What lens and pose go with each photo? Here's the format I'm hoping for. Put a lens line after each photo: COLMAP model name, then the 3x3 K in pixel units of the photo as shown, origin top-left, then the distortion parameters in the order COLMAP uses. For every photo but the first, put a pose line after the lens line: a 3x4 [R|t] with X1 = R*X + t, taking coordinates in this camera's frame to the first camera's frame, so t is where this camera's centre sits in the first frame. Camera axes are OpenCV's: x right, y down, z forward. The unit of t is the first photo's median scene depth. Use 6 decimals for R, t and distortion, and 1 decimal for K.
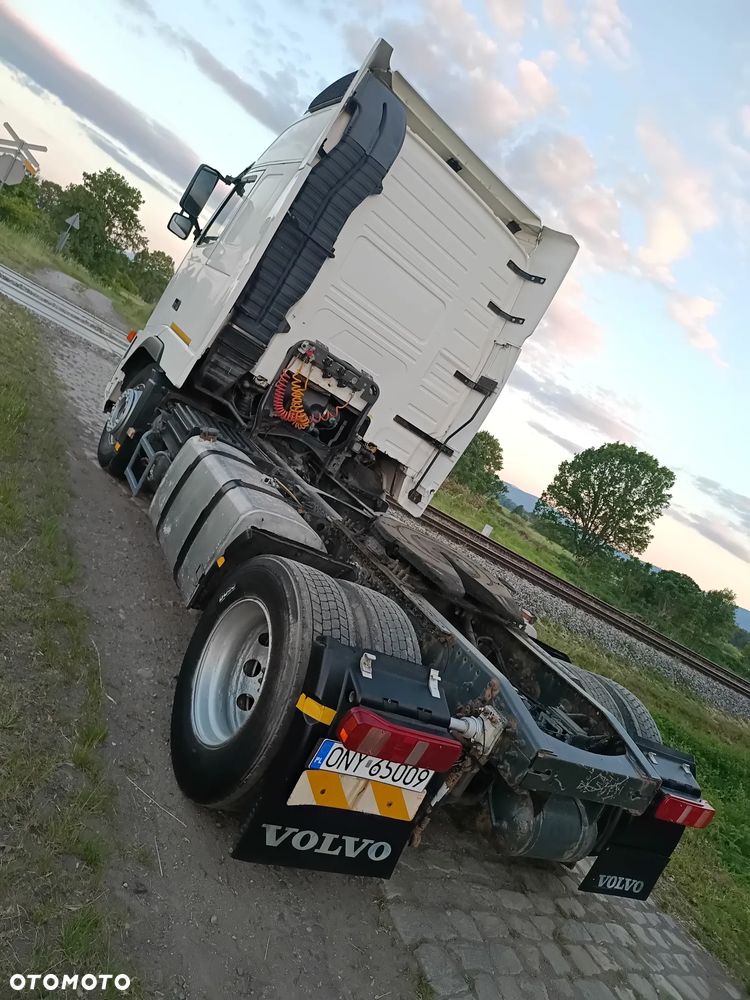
lens RADIAL K [[664.7, 0, 382.8], [0, 664.7, 499.4], [0, 0, 1]] dist [0.086418, -0.072741]
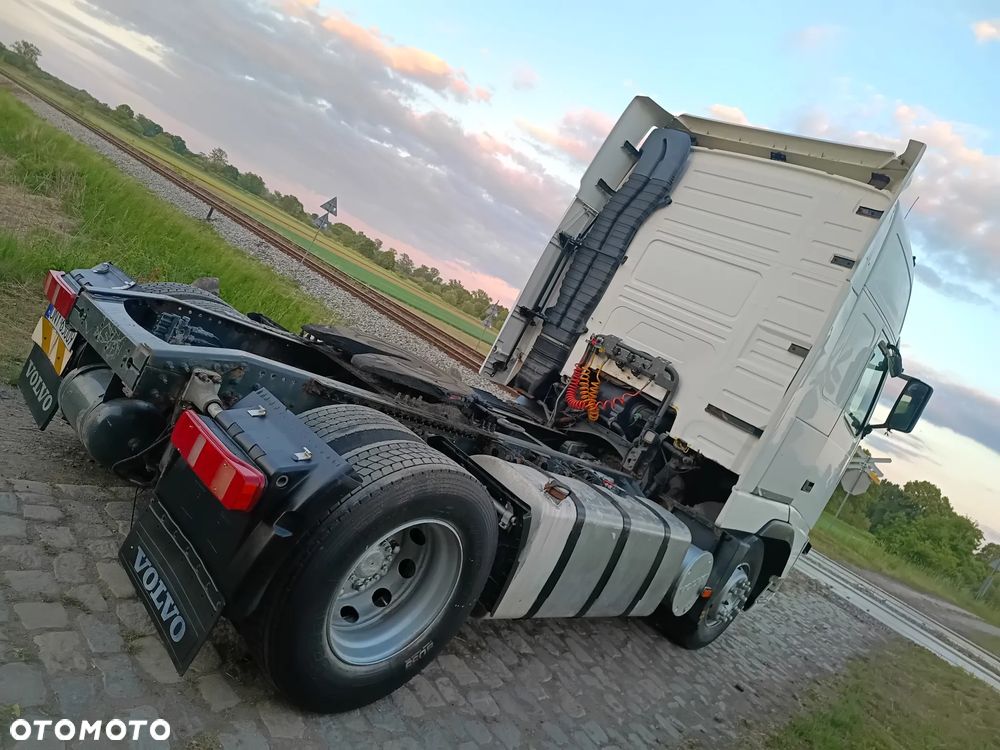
lens RADIAL K [[664.7, 0, 508.9], [0, 664.7, 378.2], [0, 0, 1]] dist [0.086418, -0.072741]
pose [[0.462246, -0.276215, -0.842635, 0.632200], [-0.347539, 0.817796, -0.458723, 0.321625], [0.815810, 0.504891, 0.282028, 0.565880]]
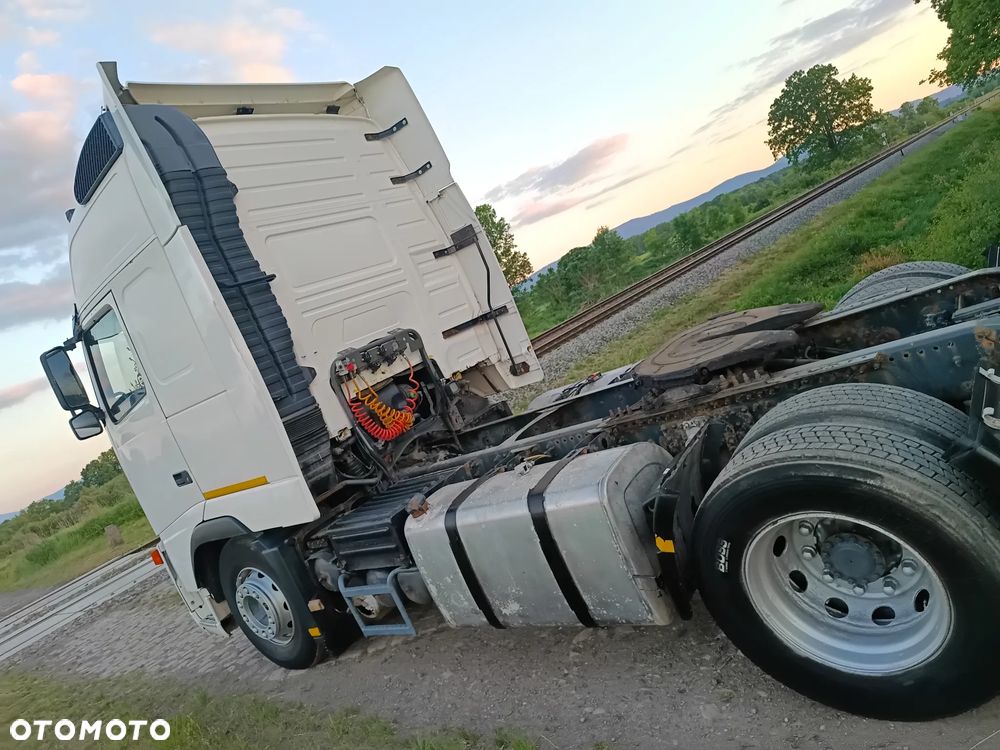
lens RADIAL K [[664.7, 0, 501.3], [0, 664.7, 371.3], [0, 0, 1]] dist [0.086418, -0.072741]
pose [[0.519789, -0.826936, 0.214467, -0.178532], [0.825927, 0.550592, 0.121214, -0.146400], [-0.218320, 0.114129, 0.969181, 0.130150]]
